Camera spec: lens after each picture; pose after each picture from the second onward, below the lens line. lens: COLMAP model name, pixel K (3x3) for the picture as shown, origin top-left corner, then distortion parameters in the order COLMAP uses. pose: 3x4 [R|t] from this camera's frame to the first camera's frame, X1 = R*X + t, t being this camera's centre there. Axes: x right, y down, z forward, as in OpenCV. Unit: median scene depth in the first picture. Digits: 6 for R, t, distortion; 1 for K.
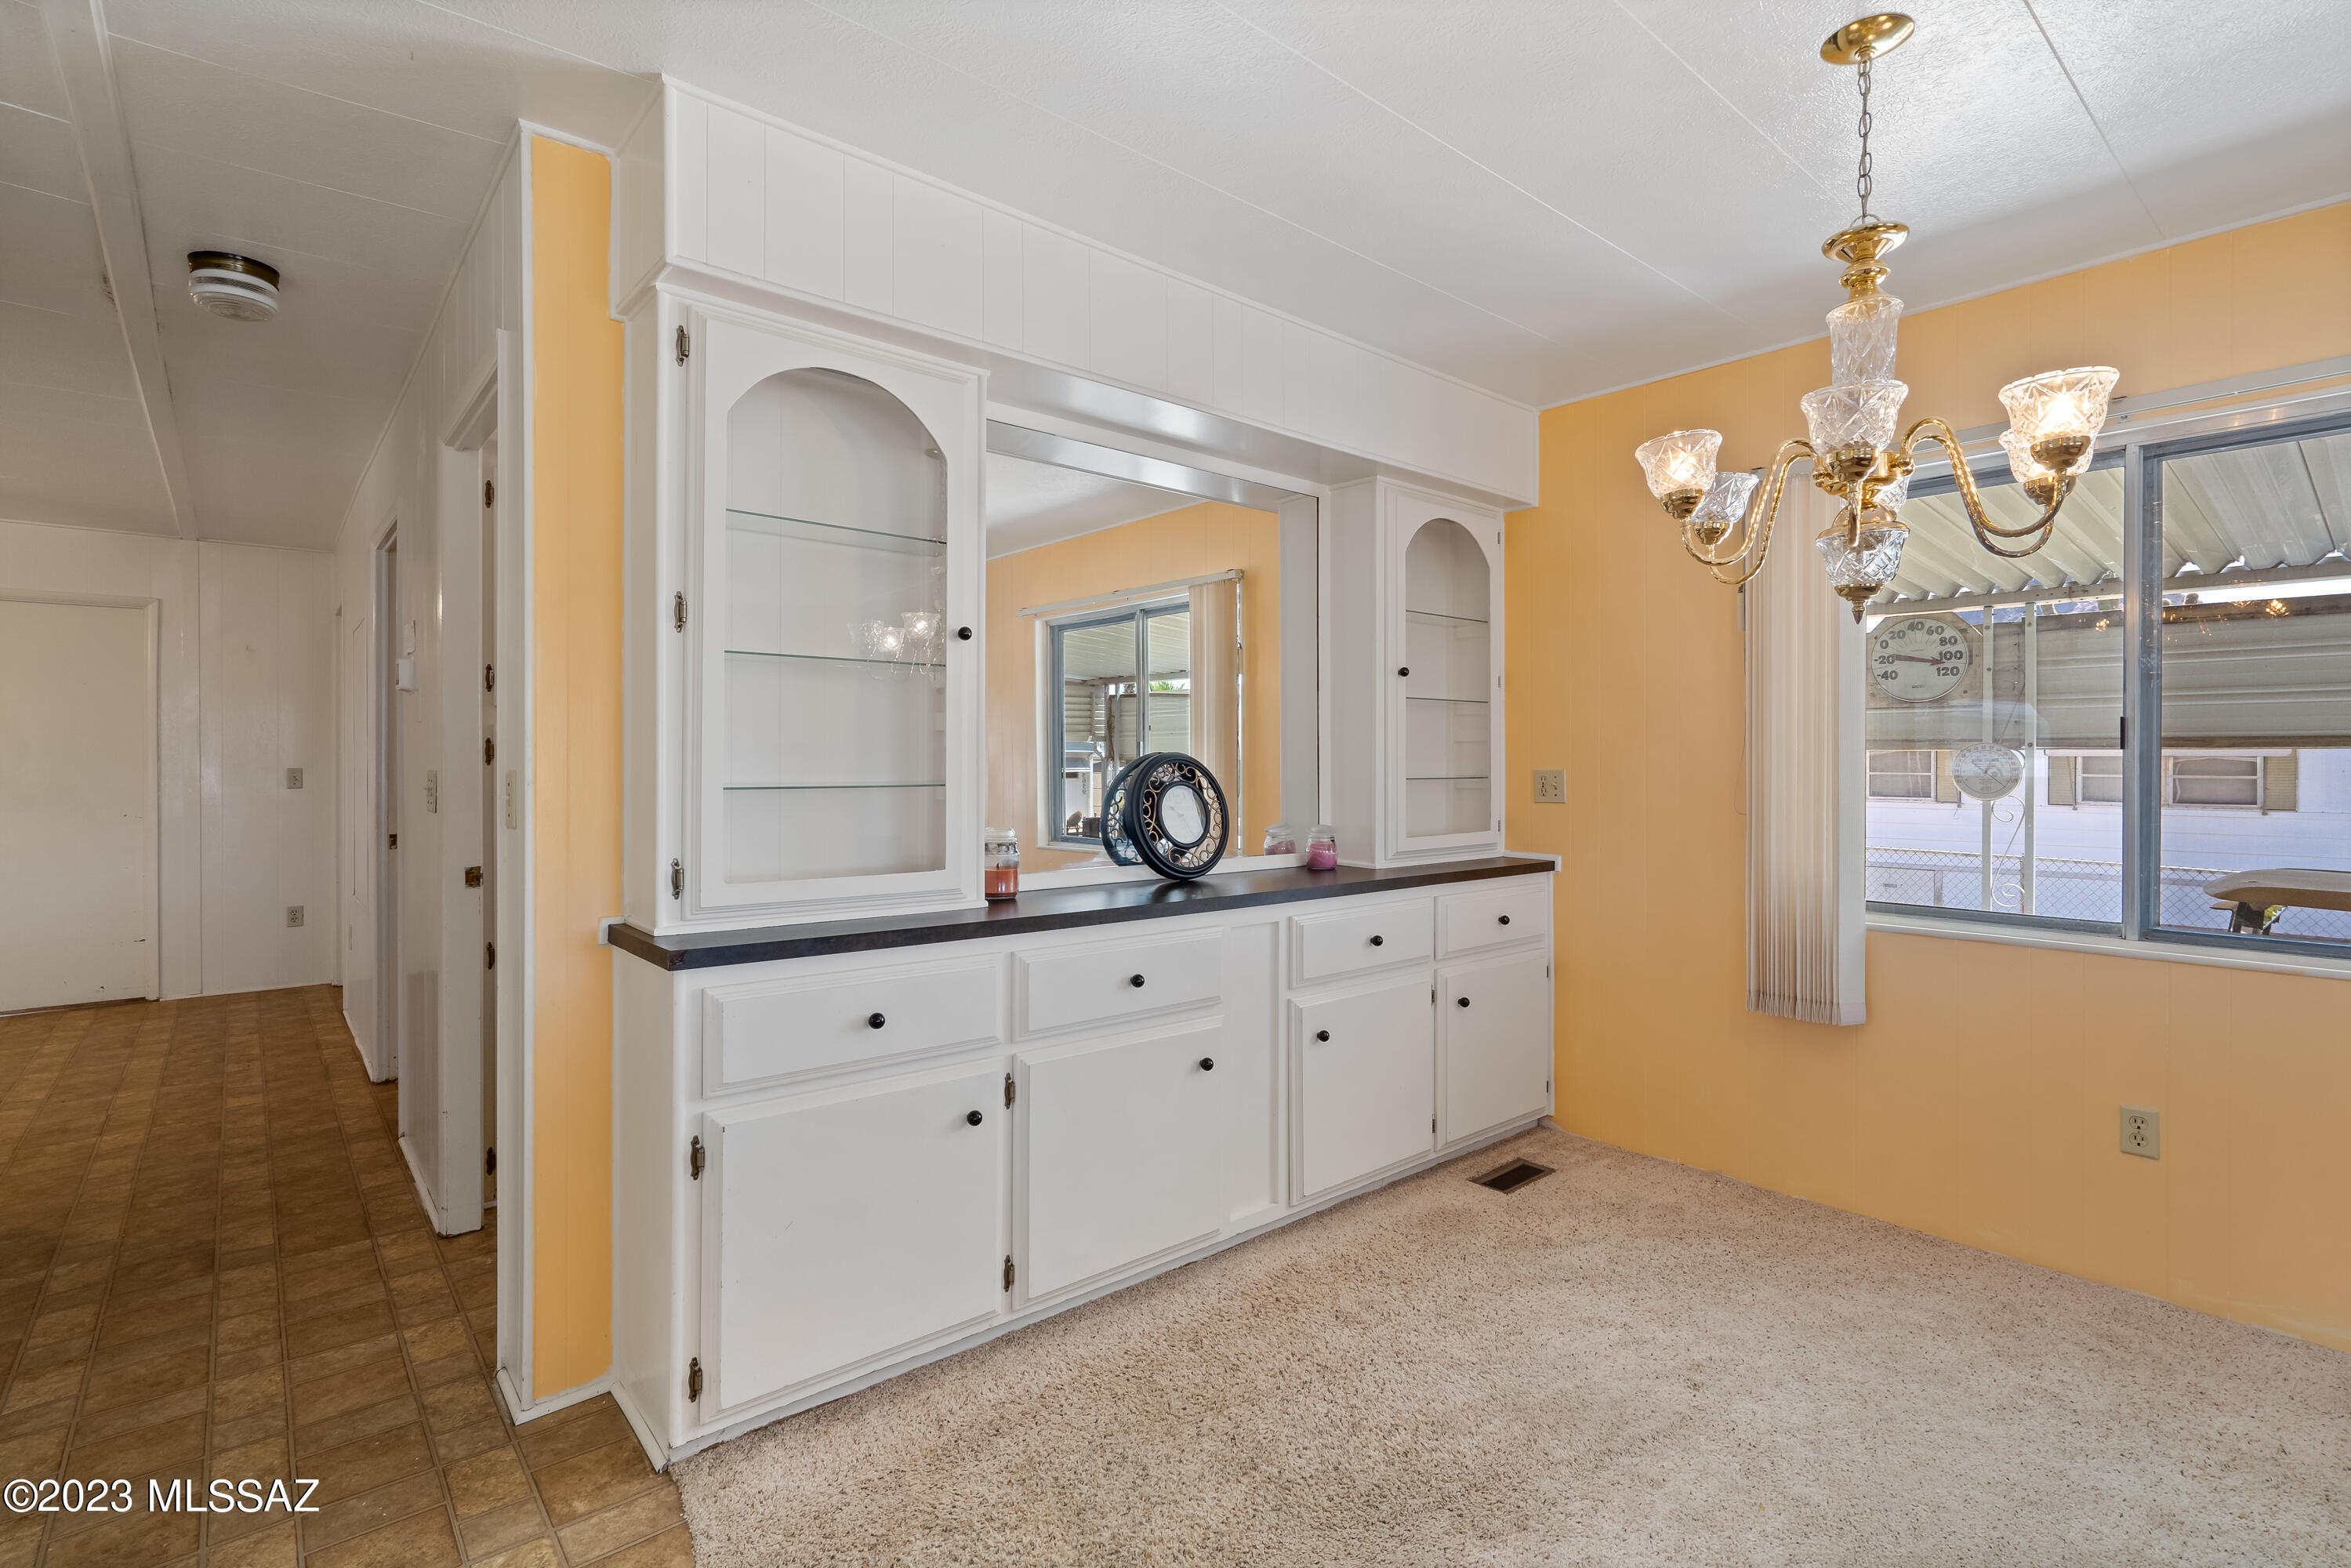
lens RADIAL K [[1084.9, 0, 1183.1], [0, 1084.9, 771.5], [0, 0, 1]] dist [-0.003400, 0.000920]
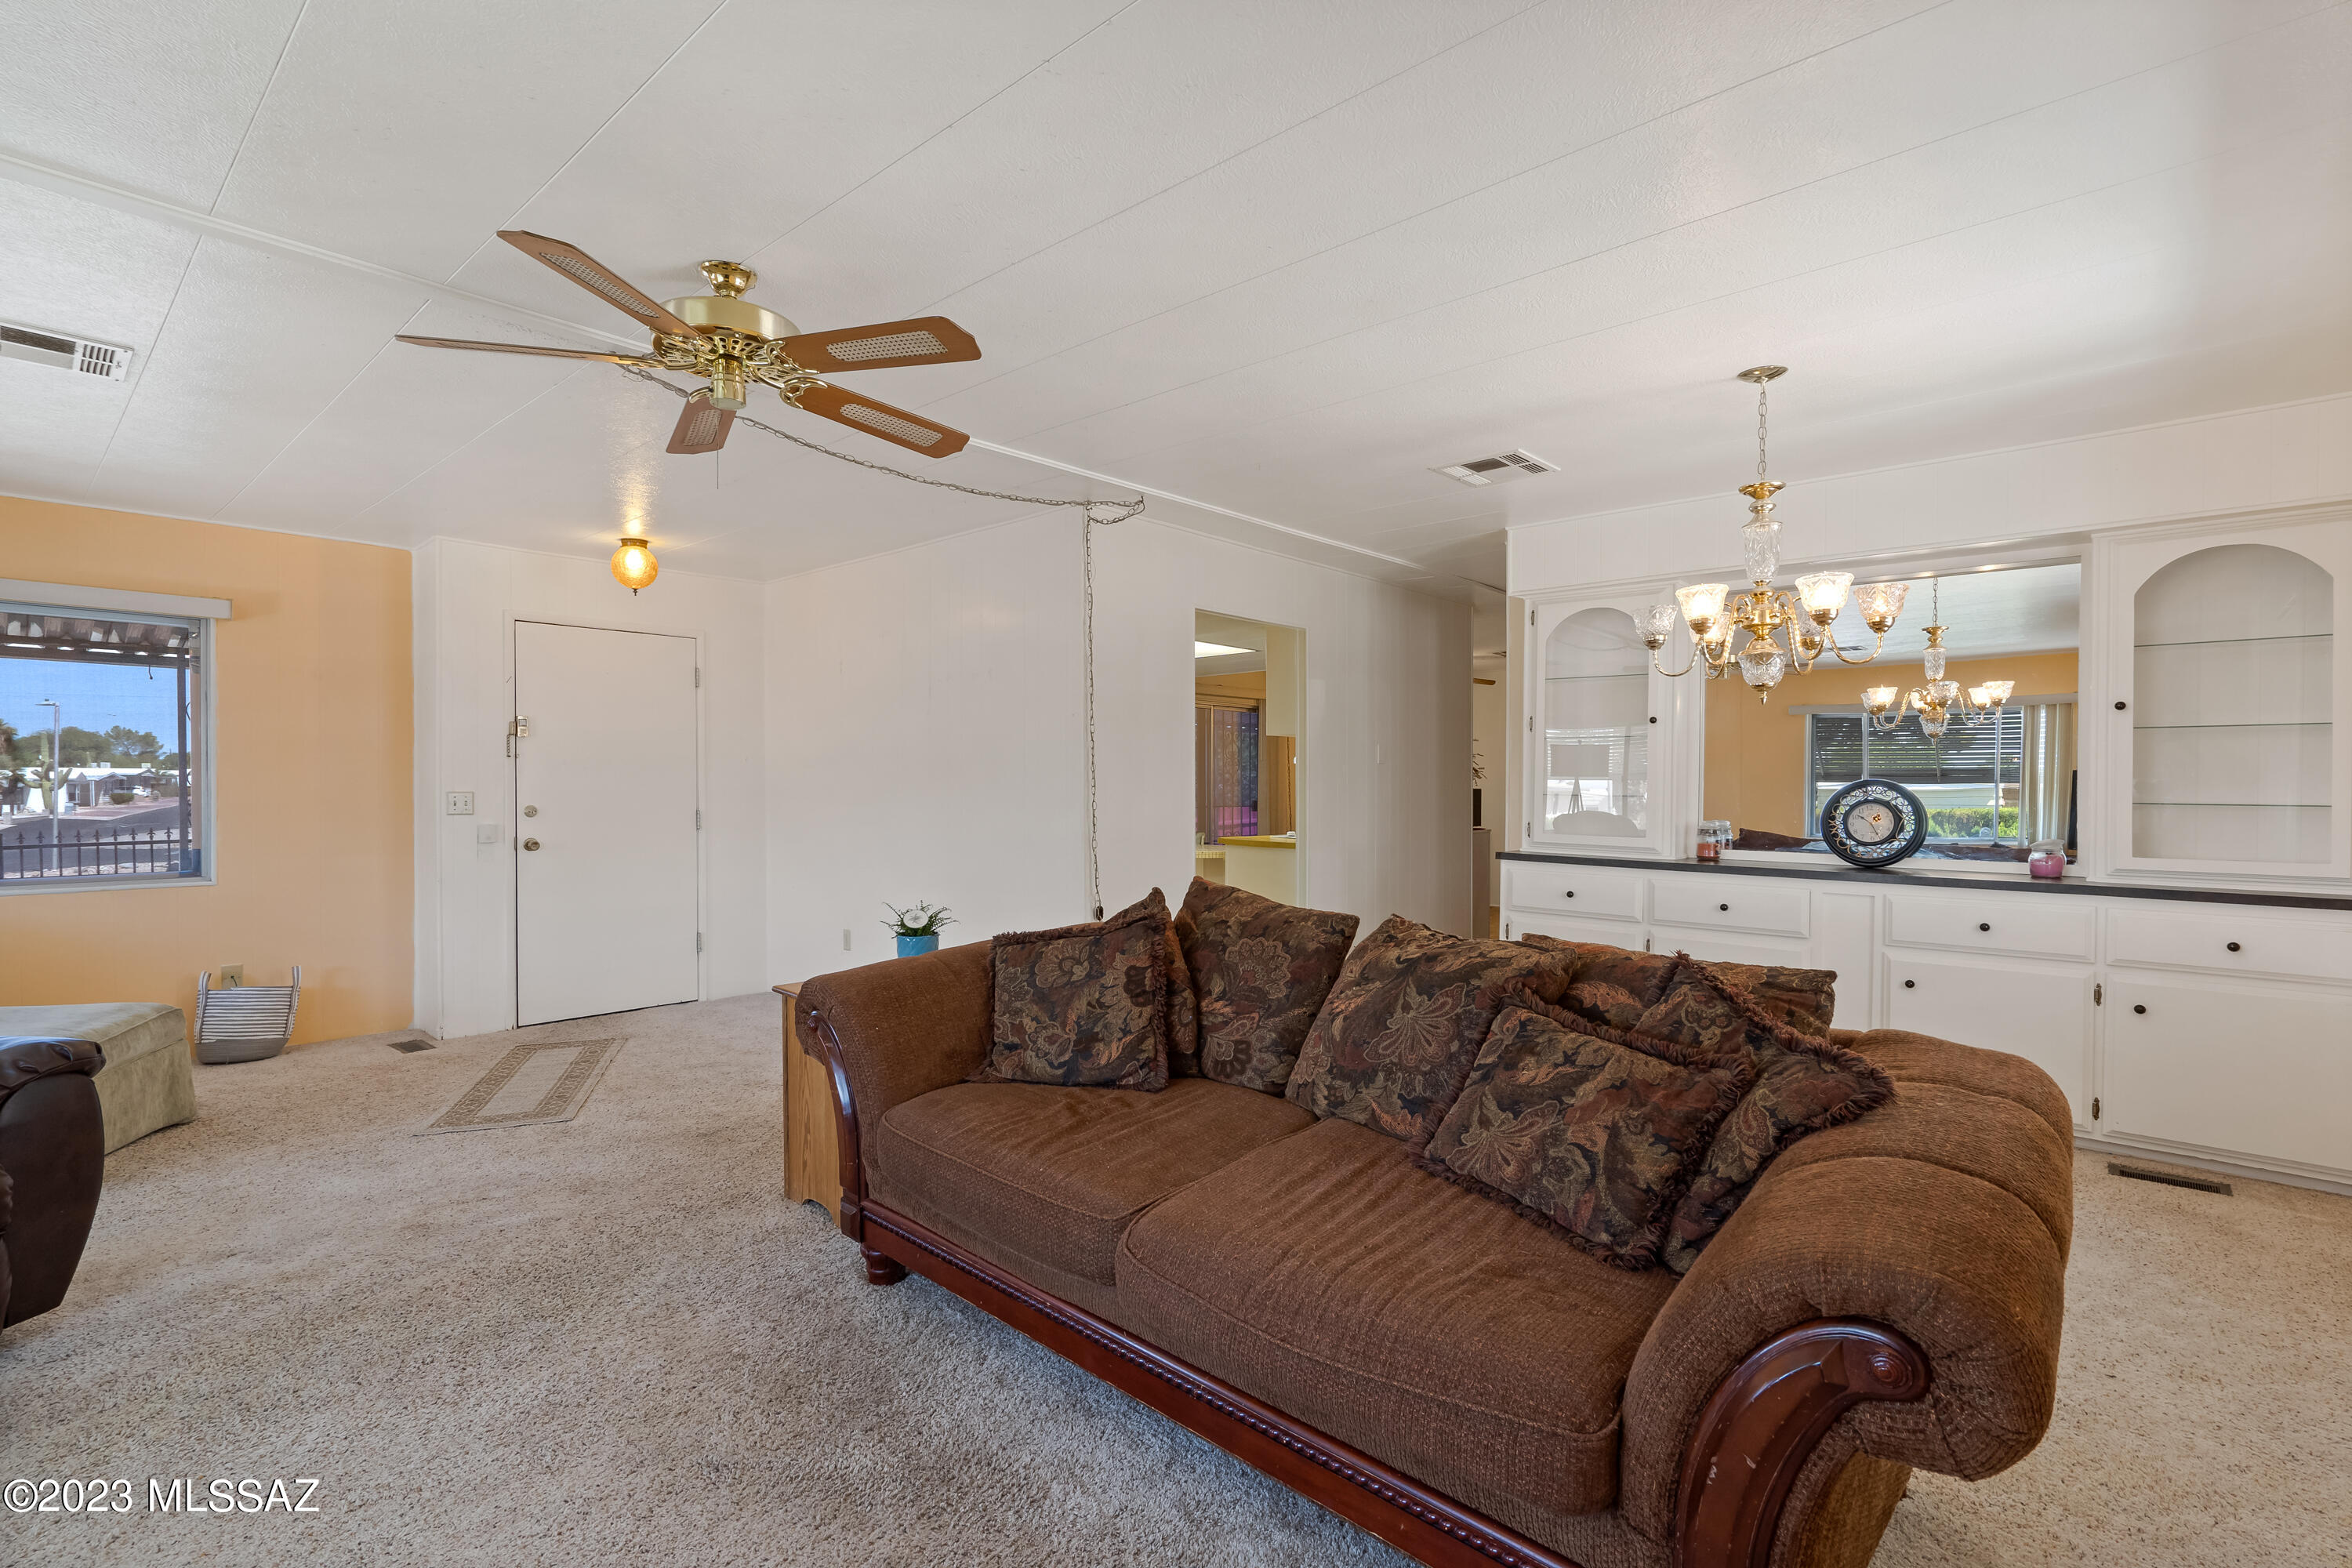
lens RADIAL K [[1074.4, 0, 1161.2], [0, 1074.4, 778.8], [0, 0, 1]] dist [0.000666, 0.000110]
pose [[0.129841, -0.000182, -0.991535, 1.343818], [-0.011570, 0.999932, -0.001699, -0.005138], [0.991467, 0.011693, 0.129830, -0.126579]]
